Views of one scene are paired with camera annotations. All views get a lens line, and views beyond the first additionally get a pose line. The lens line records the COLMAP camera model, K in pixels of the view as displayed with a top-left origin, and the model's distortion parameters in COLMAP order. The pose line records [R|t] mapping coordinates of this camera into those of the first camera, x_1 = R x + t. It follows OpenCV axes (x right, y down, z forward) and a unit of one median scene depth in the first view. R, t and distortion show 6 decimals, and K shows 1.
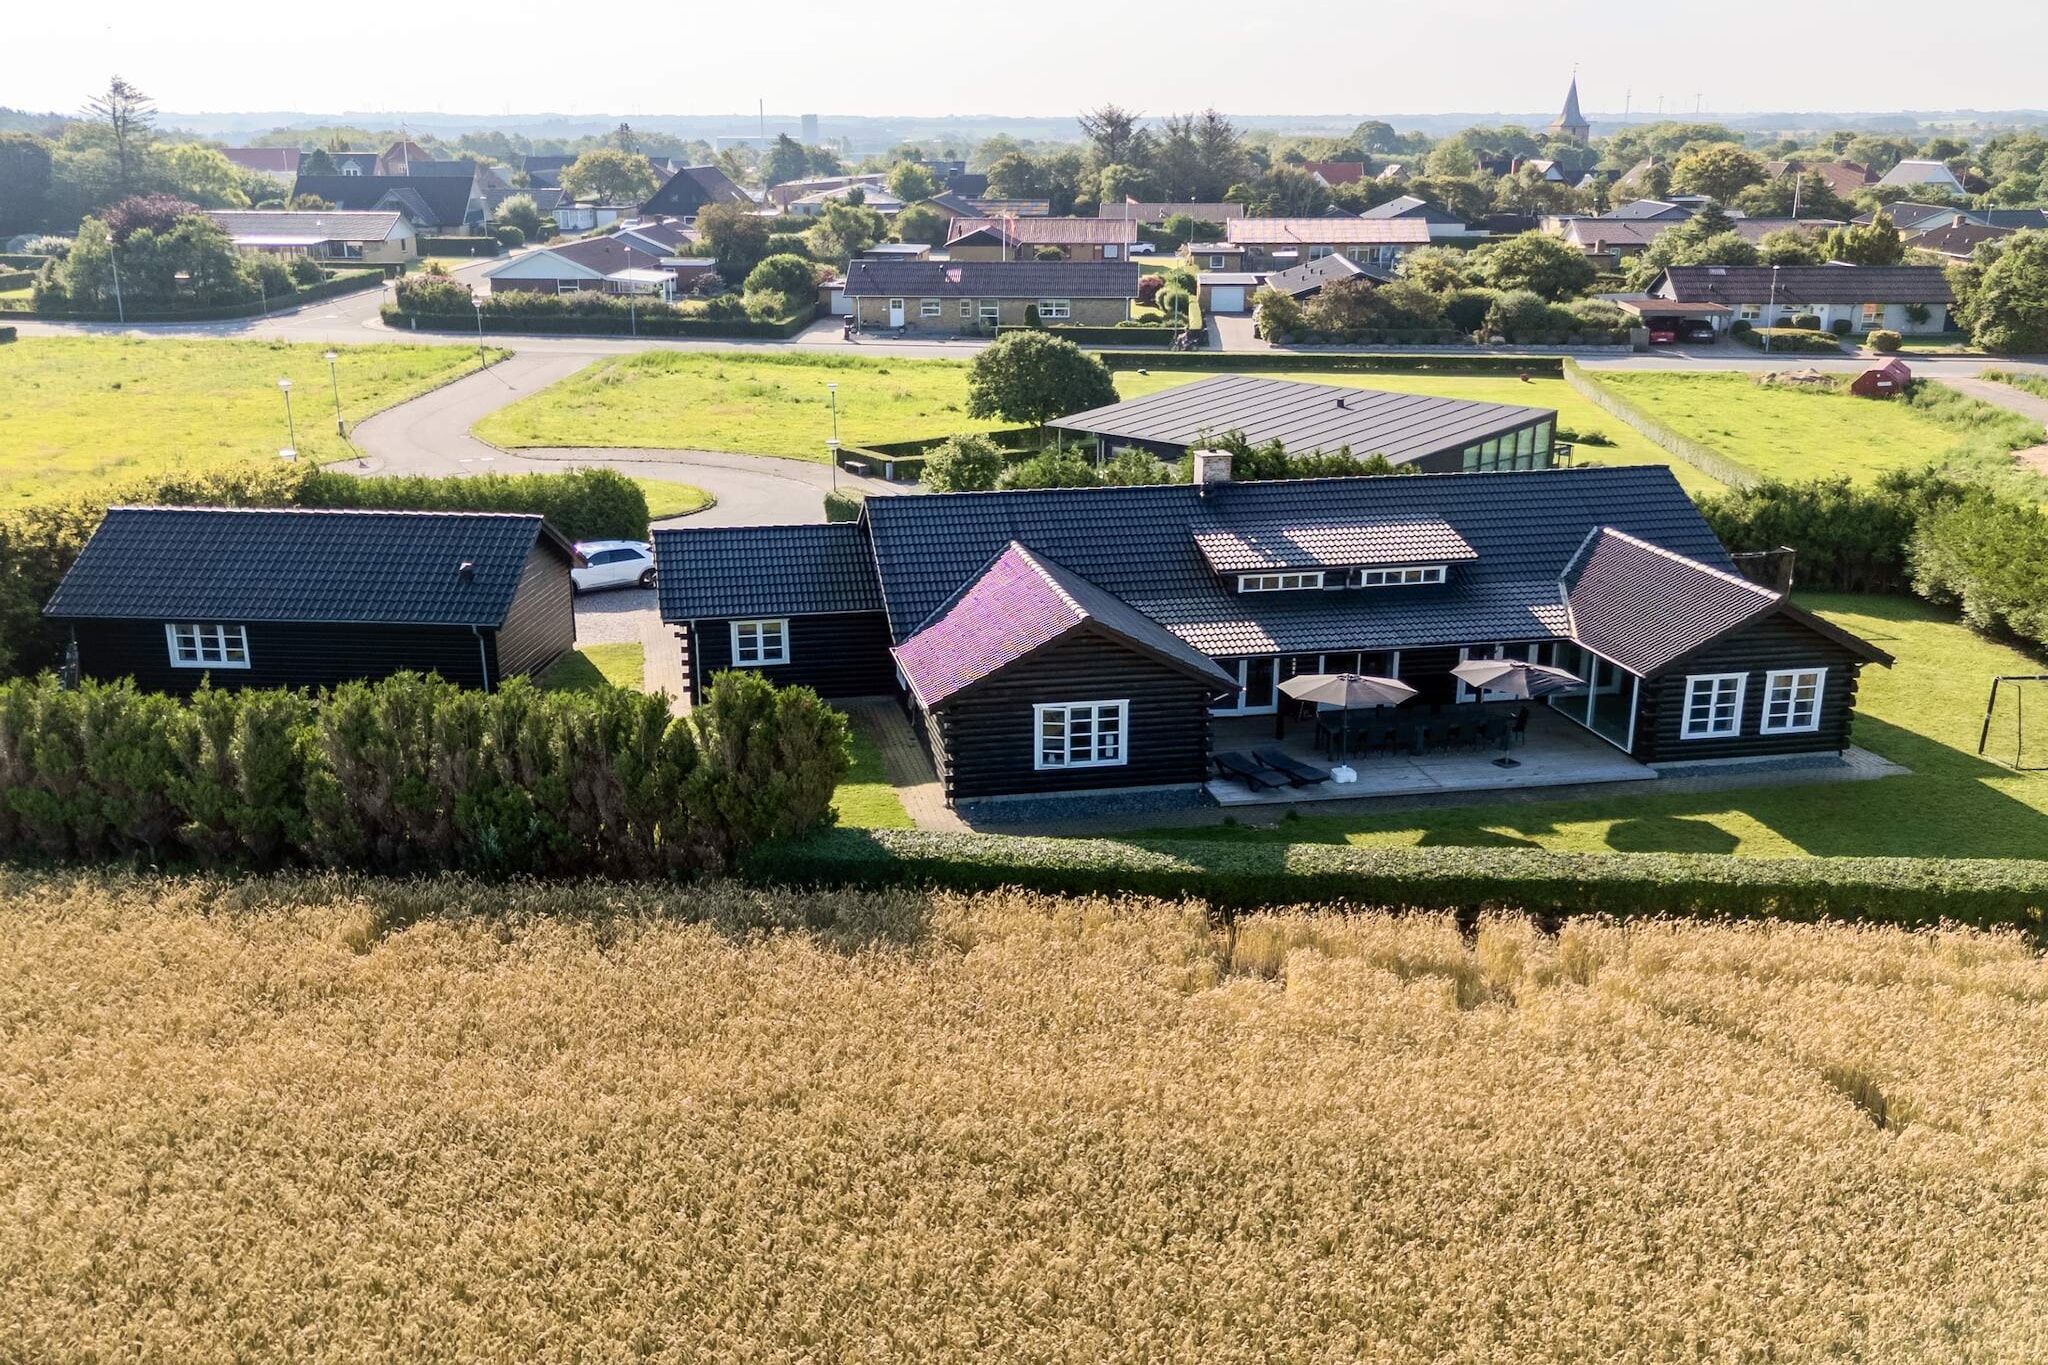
lens RADIAL K [[1763.5, 0, 991.1], [0, 1763.5, 688.2], [0, 0, 1]] dist [0.038746, -0.012555]
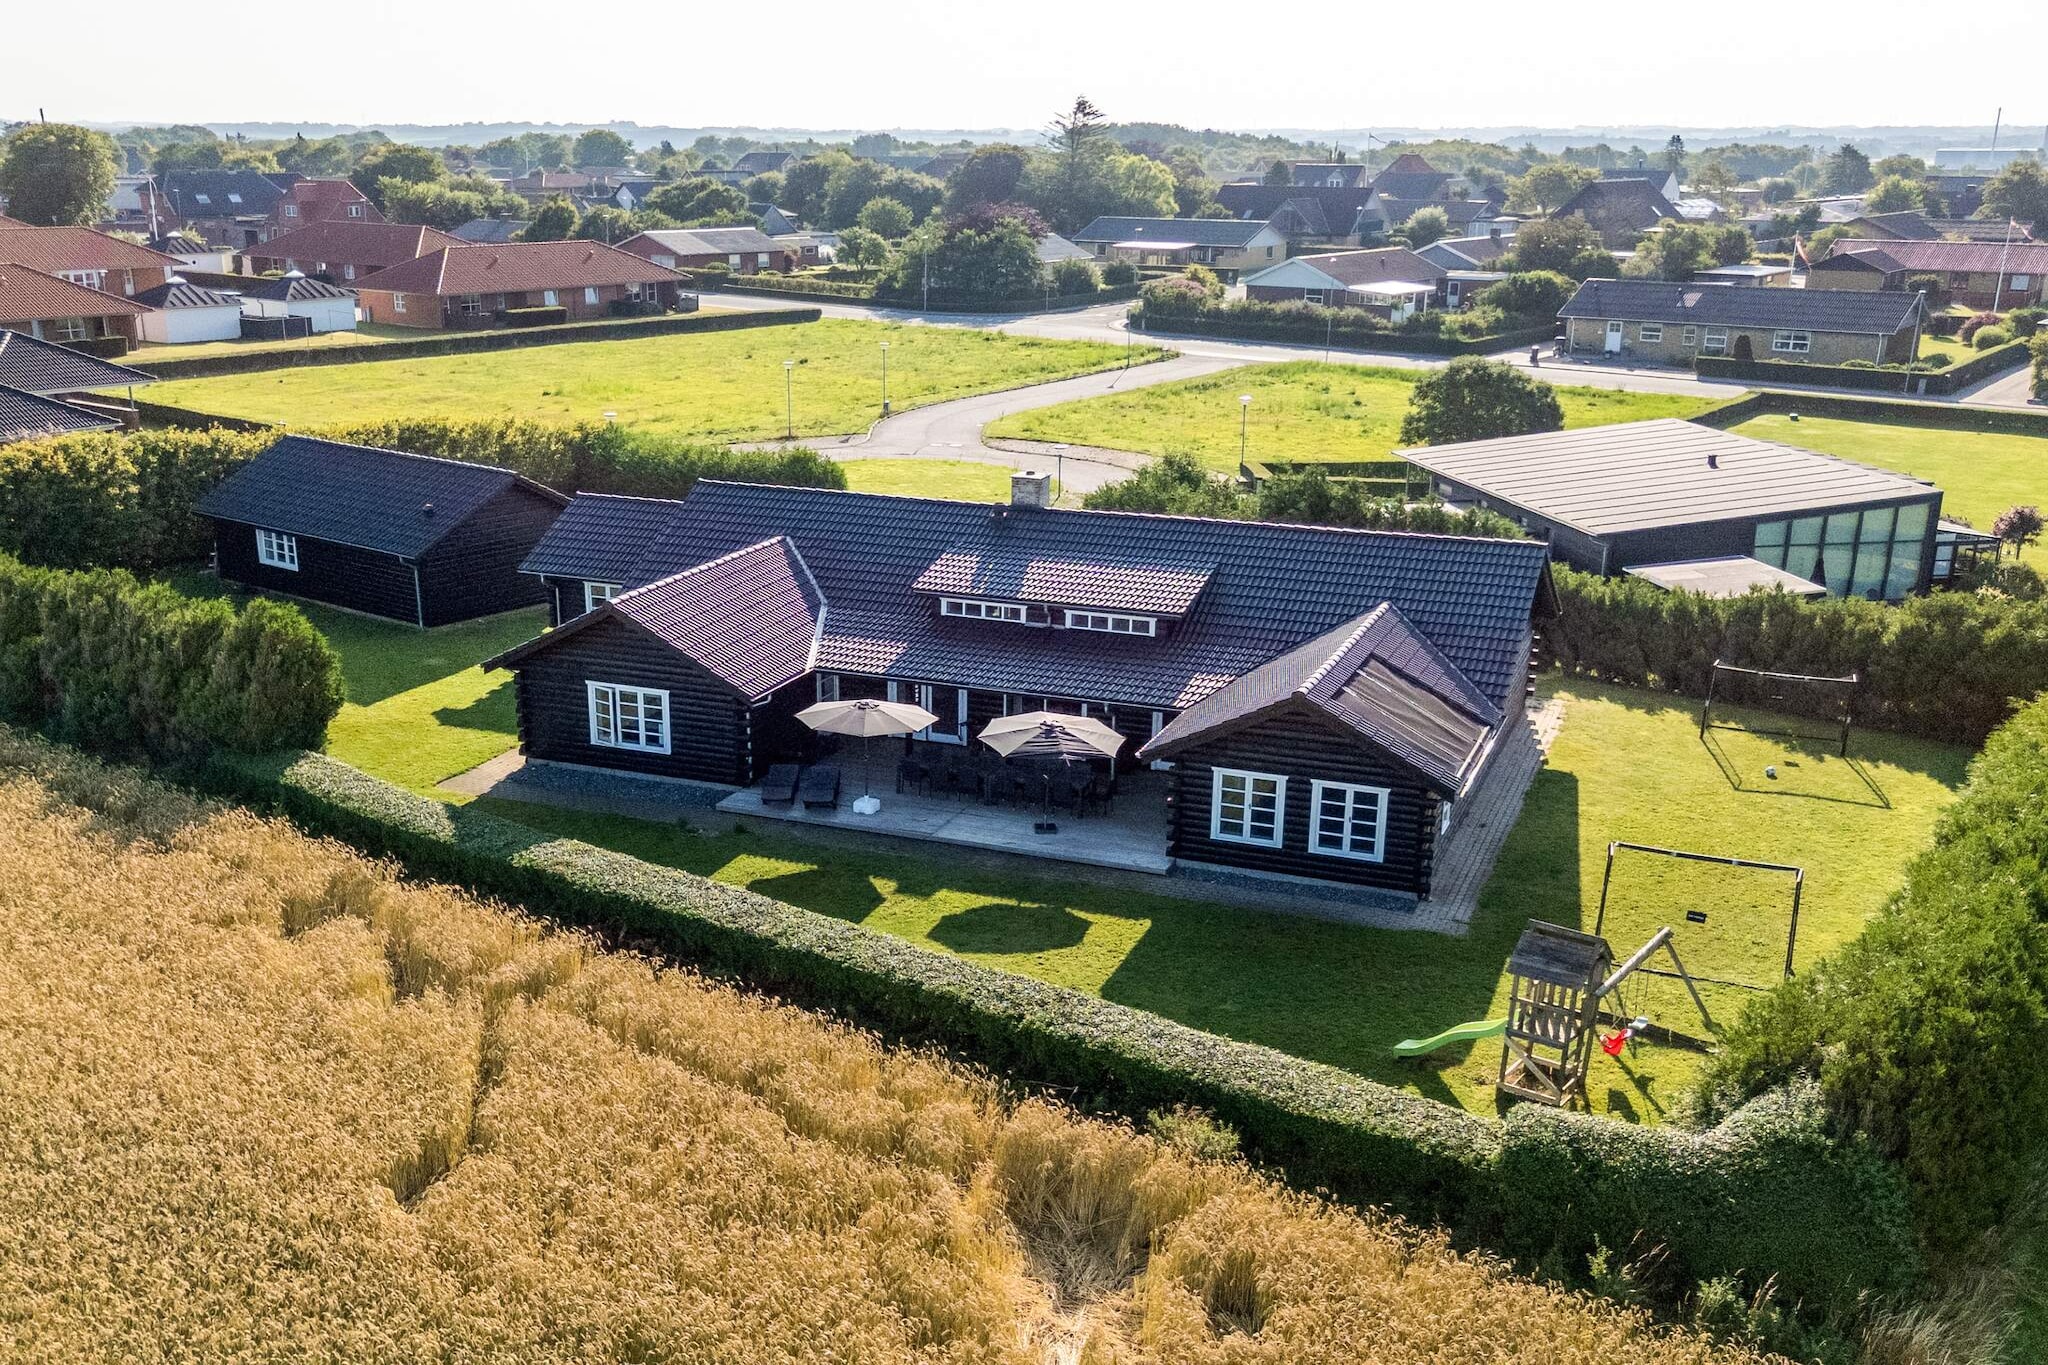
lens RADIAL K [[1763.5, 0, 991.1], [0, 1763.5, 688.2], [0, 0, 1]] dist [0.038746, -0.012555]
pose [[0.864258, 0.154033, -0.478885, 0.637284], [-0.157115, 0.986998, 0.033917, -0.051877], [0.477883, 0.045927, 0.877222, 0.163470]]
